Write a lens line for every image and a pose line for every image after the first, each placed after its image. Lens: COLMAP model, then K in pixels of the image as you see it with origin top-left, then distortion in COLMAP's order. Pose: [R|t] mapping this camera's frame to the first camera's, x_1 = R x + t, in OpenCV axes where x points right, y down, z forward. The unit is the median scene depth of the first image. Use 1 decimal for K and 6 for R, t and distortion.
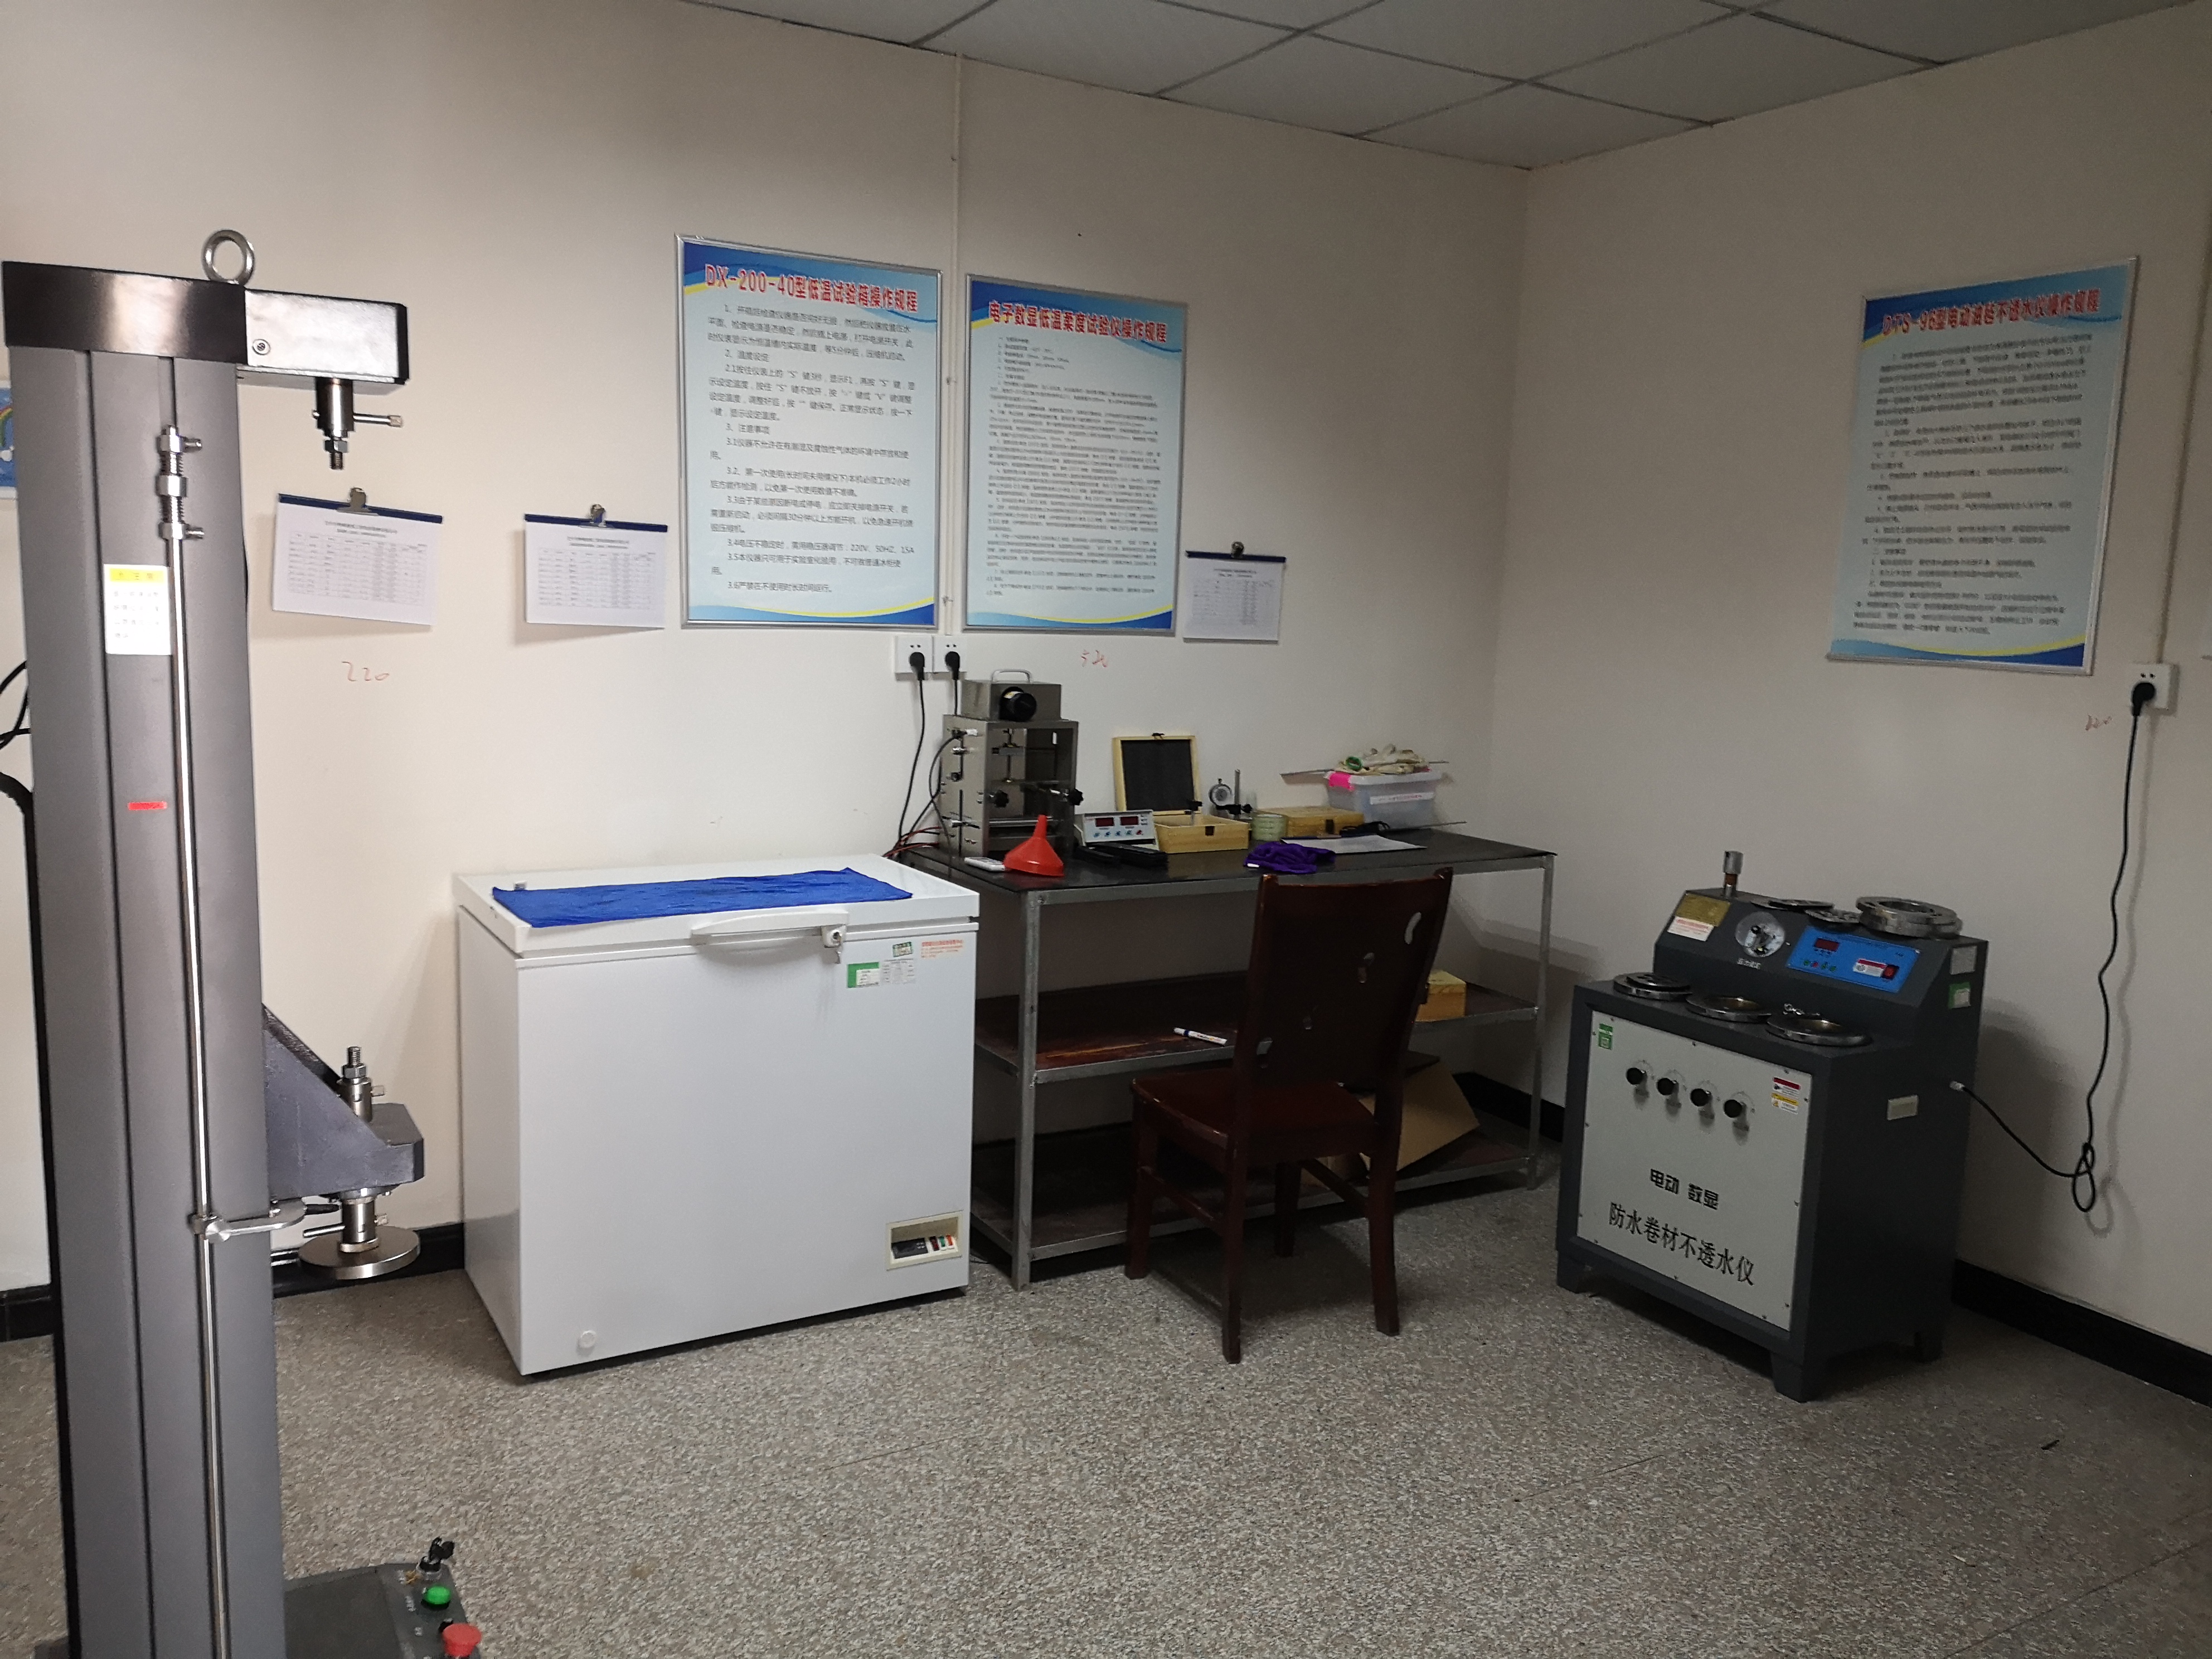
lens RADIAL K [[1748.9, 0, 1121.7], [0, 1748.9, 843.6], [0, 0, 1]] dist [0.036857, -0.081384]
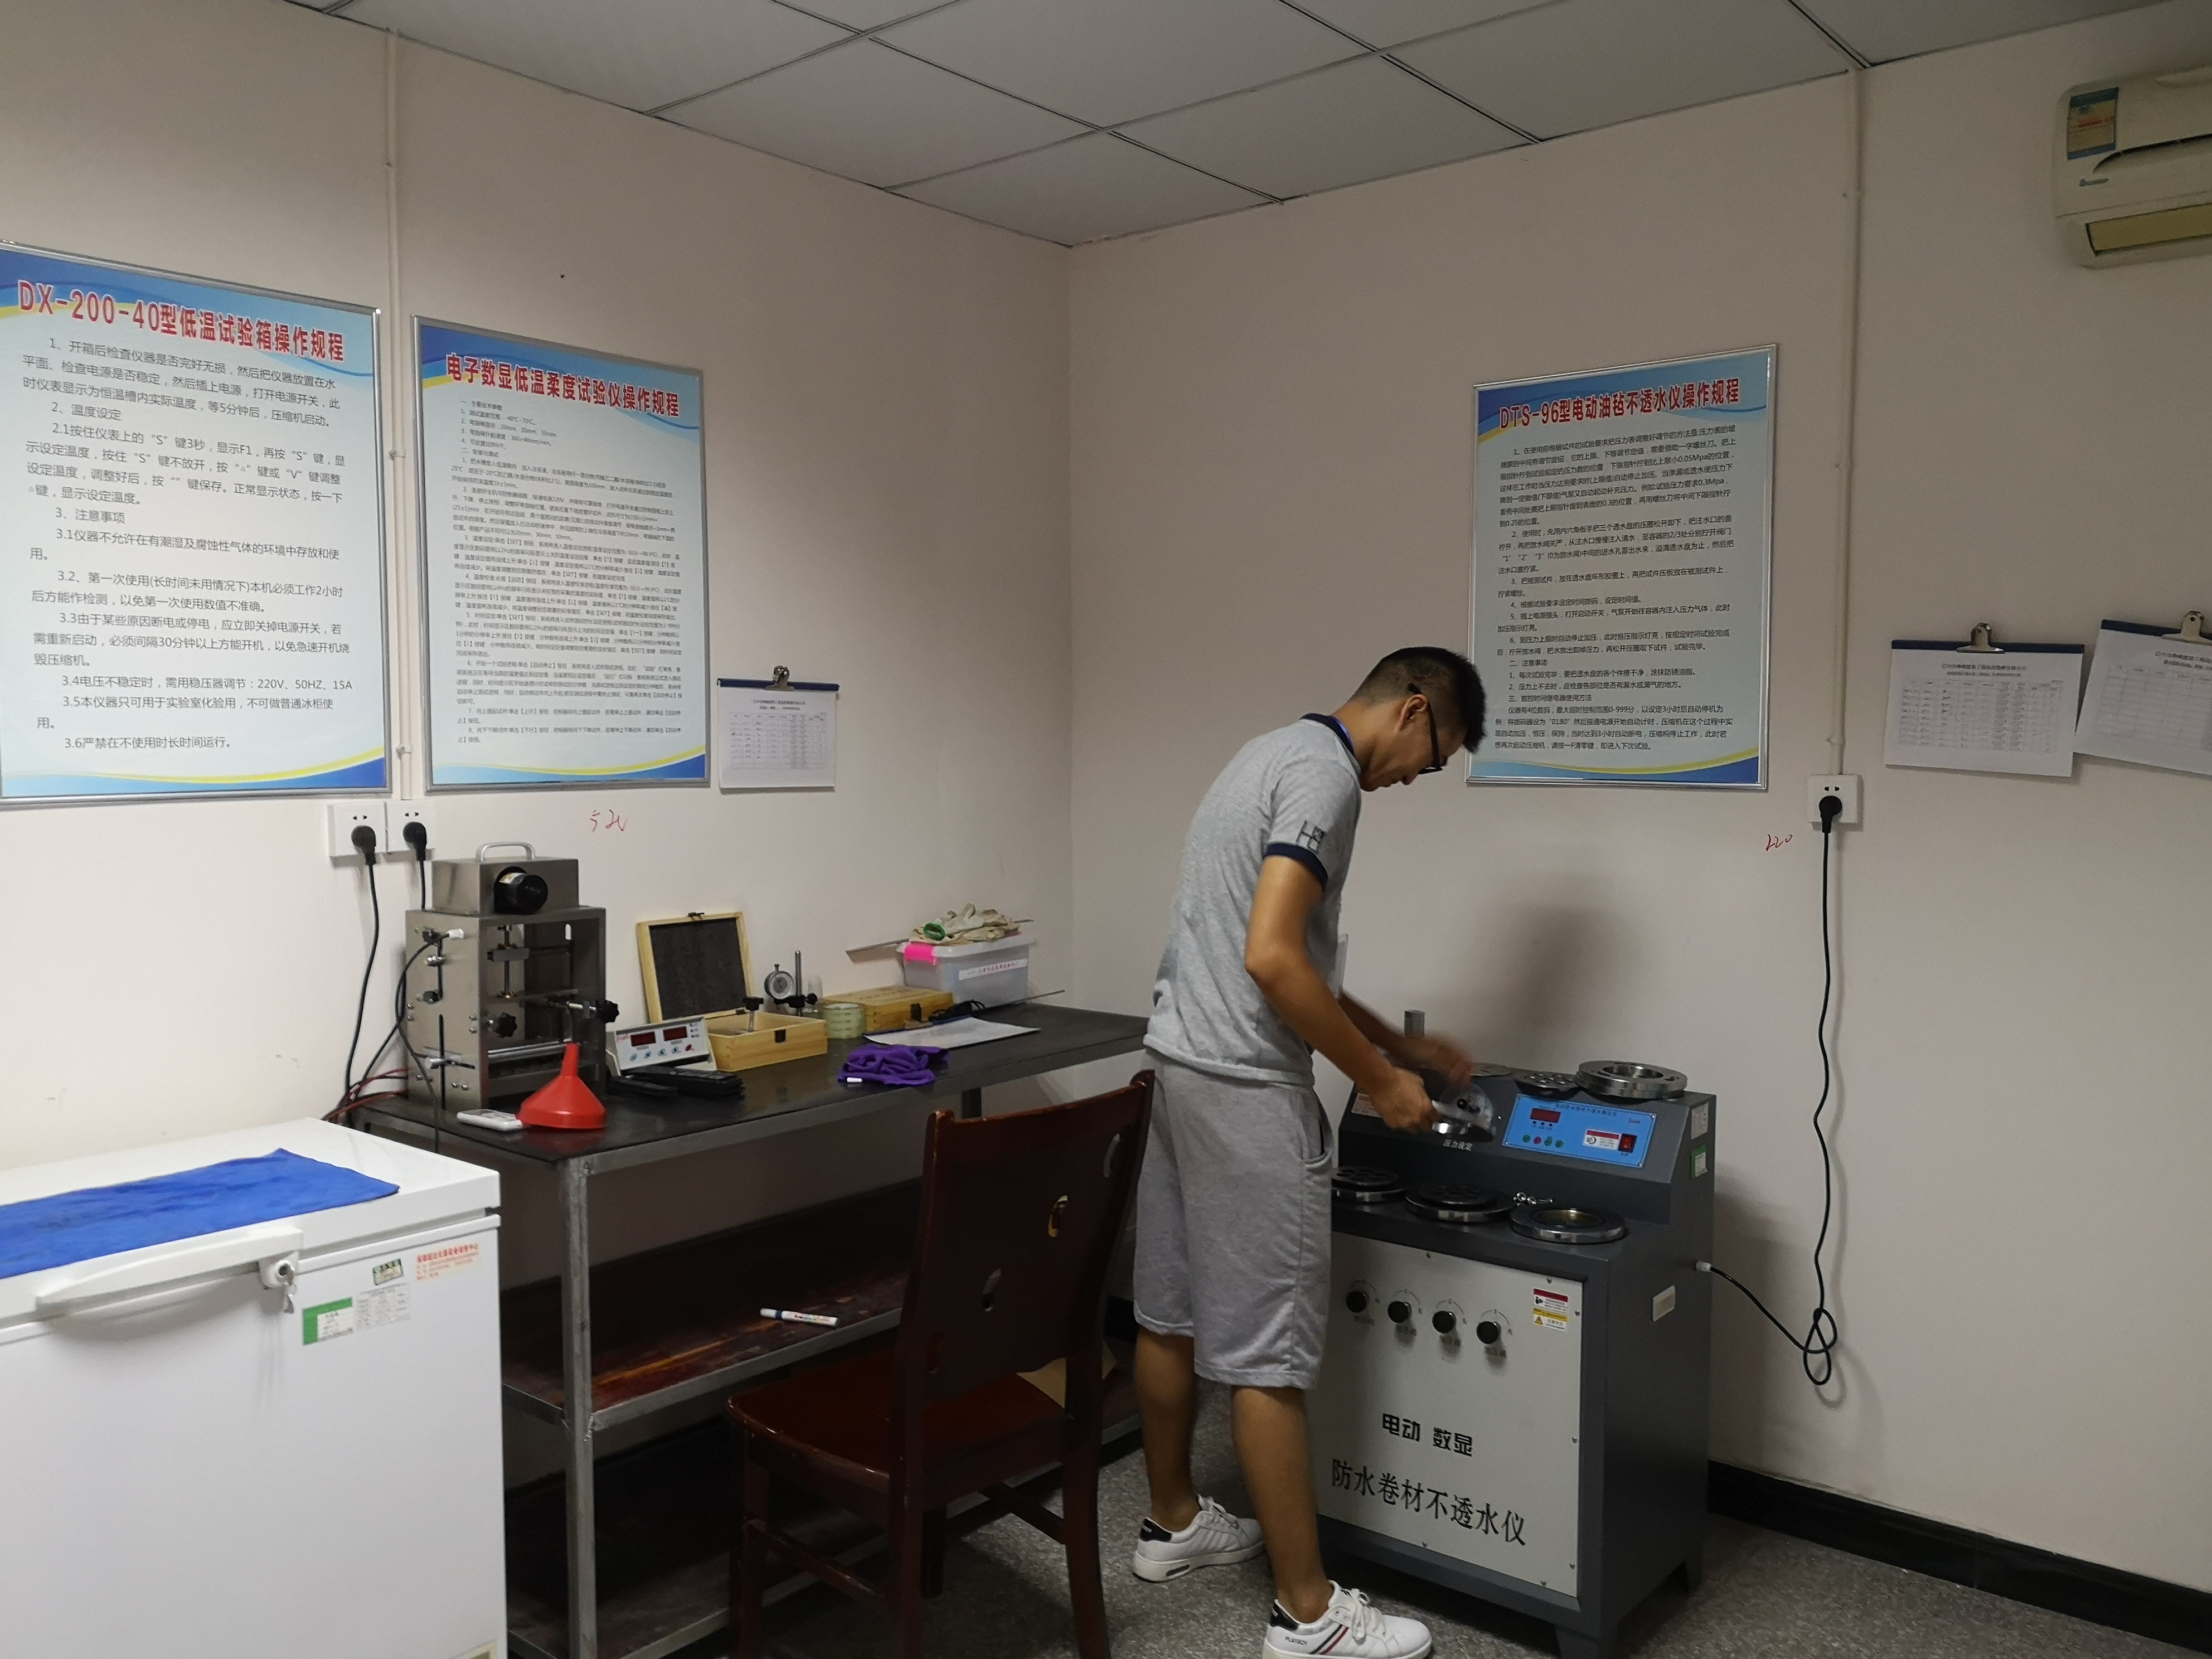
lens RADIAL K [[1748.9, 0, 1101.4], [0, 1748.9, 813.5], [0, 0, 1]] dist [0.036857, -0.081384]
pose [[0.938104, -0.048175, 0.342988, -0.083399], [0.078011, 0.994223, -0.073721, -0.040077], [-0.337455, 0.095915, 0.936442, 0.238084]]
